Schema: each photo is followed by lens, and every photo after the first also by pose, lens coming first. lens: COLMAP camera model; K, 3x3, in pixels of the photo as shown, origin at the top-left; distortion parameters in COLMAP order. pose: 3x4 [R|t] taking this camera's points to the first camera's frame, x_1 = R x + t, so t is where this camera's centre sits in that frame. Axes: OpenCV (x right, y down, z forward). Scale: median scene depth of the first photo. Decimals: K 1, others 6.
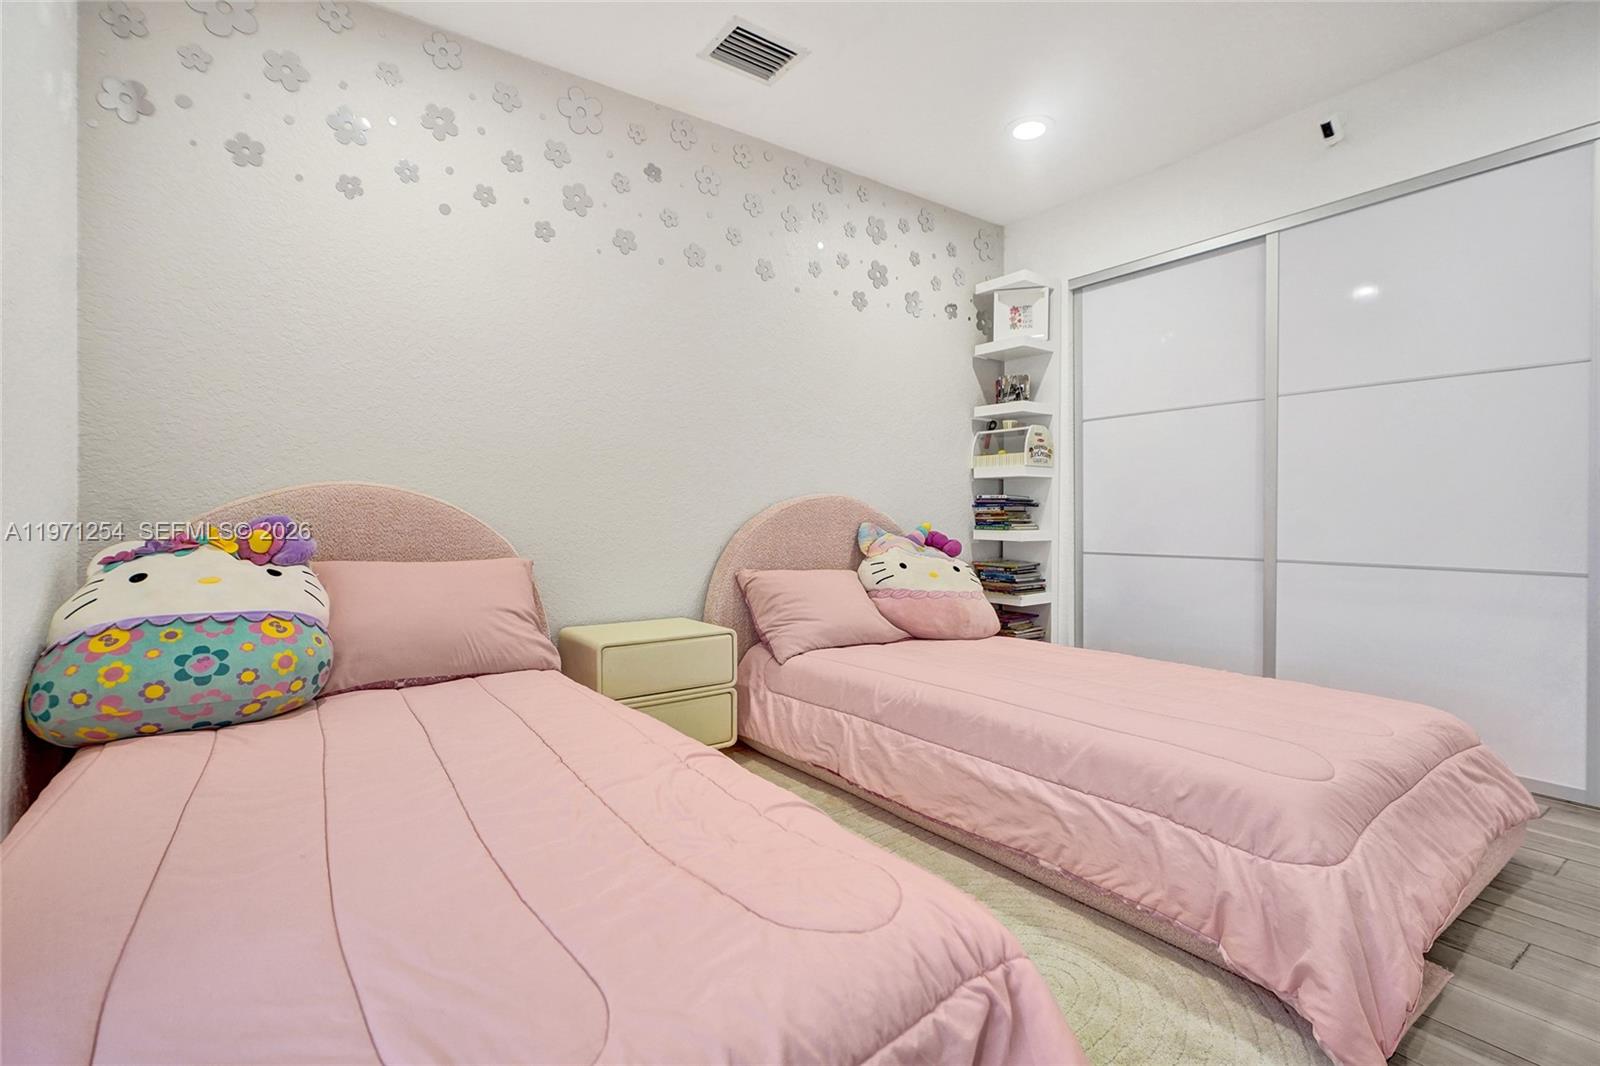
lens RADIAL K [[720.8, 0, 799.8], [0, 720.8, 522.9], [0, 0, 1]] dist [0.001841, 0.003691]
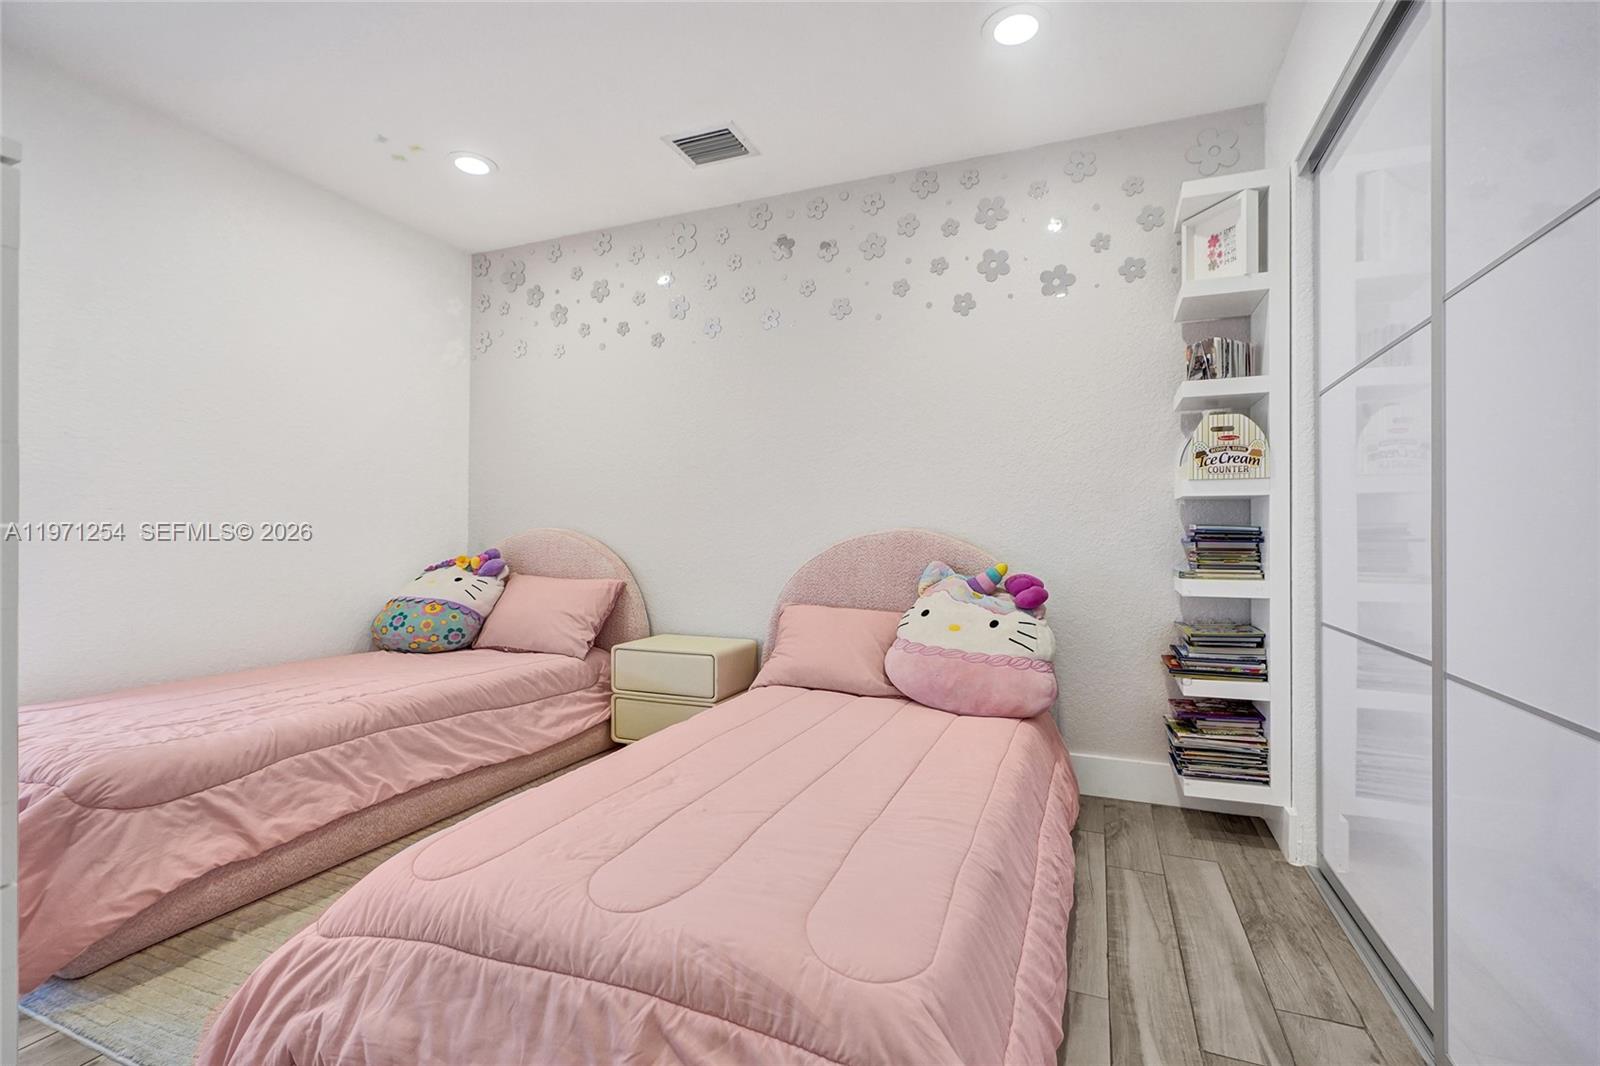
lens RADIAL K [[720.8, 0, 800.0], [0, 720.8, 536.1], [0, 0, 1]] dist [0.001841, 0.003691]
pose [[0.547834, -0.001388, -0.836586, 0.705757], [-0.011694, 0.999888, -0.009317, -0.019774], [0.836505, 0.014888, 0.547757, 0.370204]]
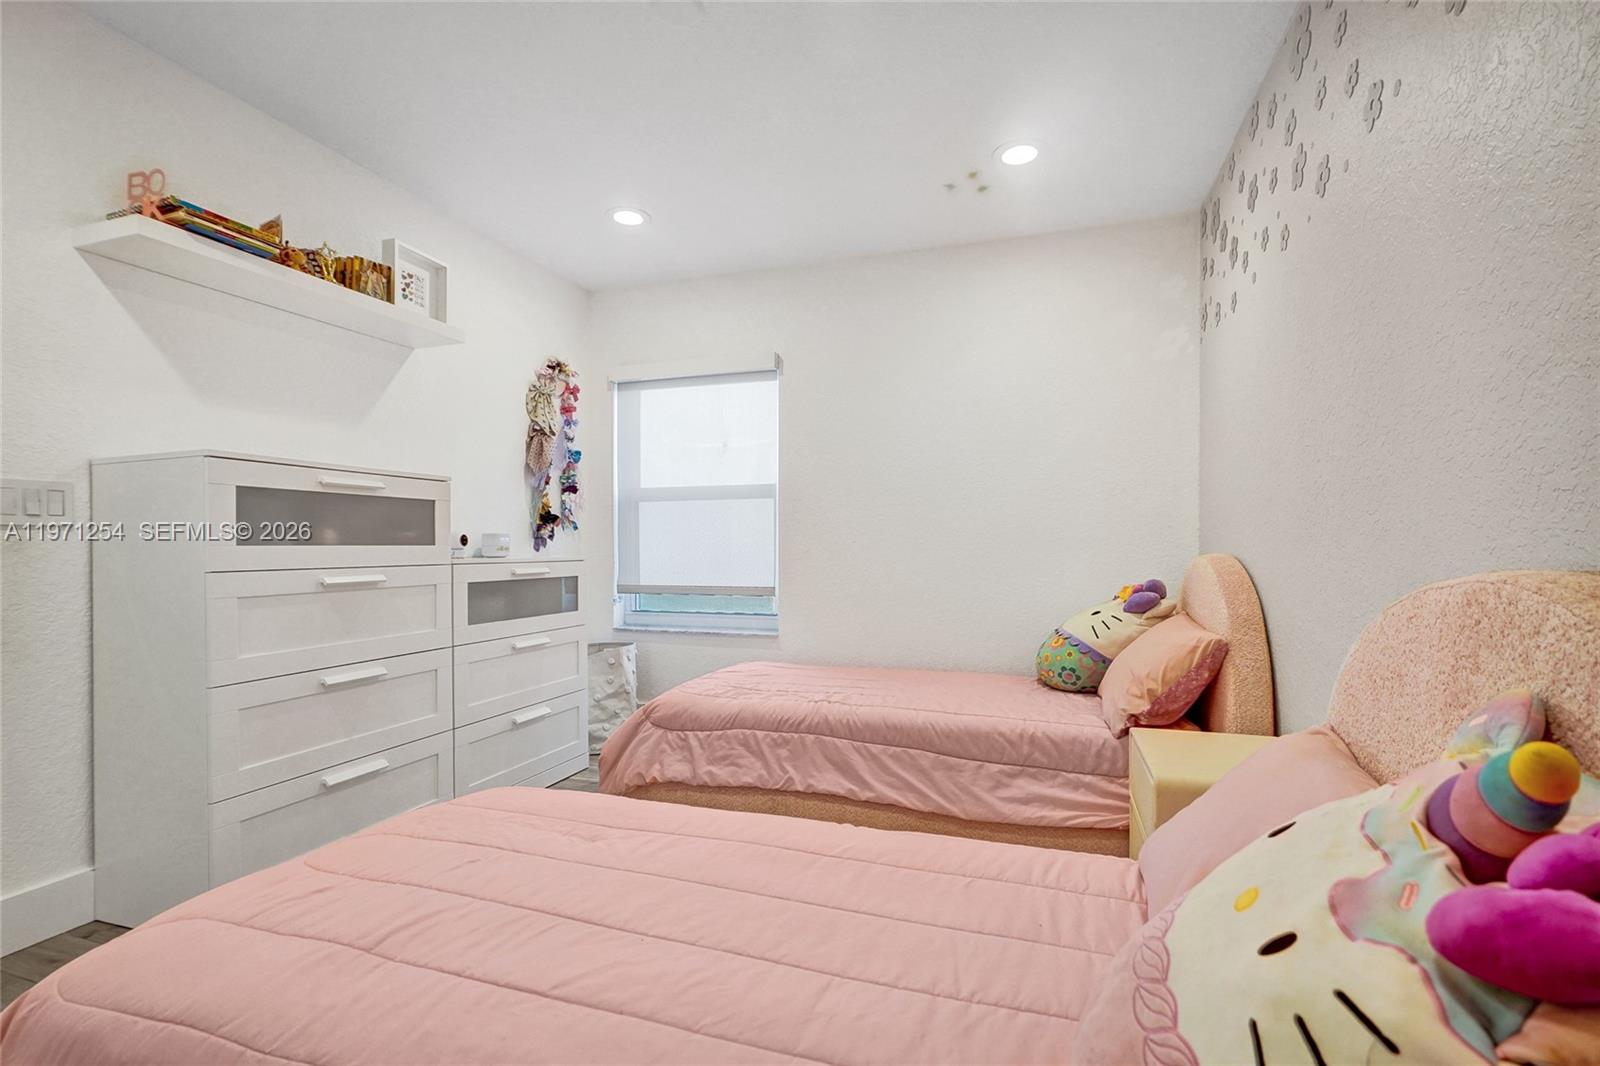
lens RADIAL K [[720.8, 0, 800.7], [0, 720.8, 544.3], [0, 0, 1]] dist [0.001841, 0.003691]
pose [[-0.803705, -0.004401, -0.595011, 0.422581], [-0.004783, 0.999988, -0.000936, -0.043716], [0.595008, 0.002094, -0.803717, 0.999102]]
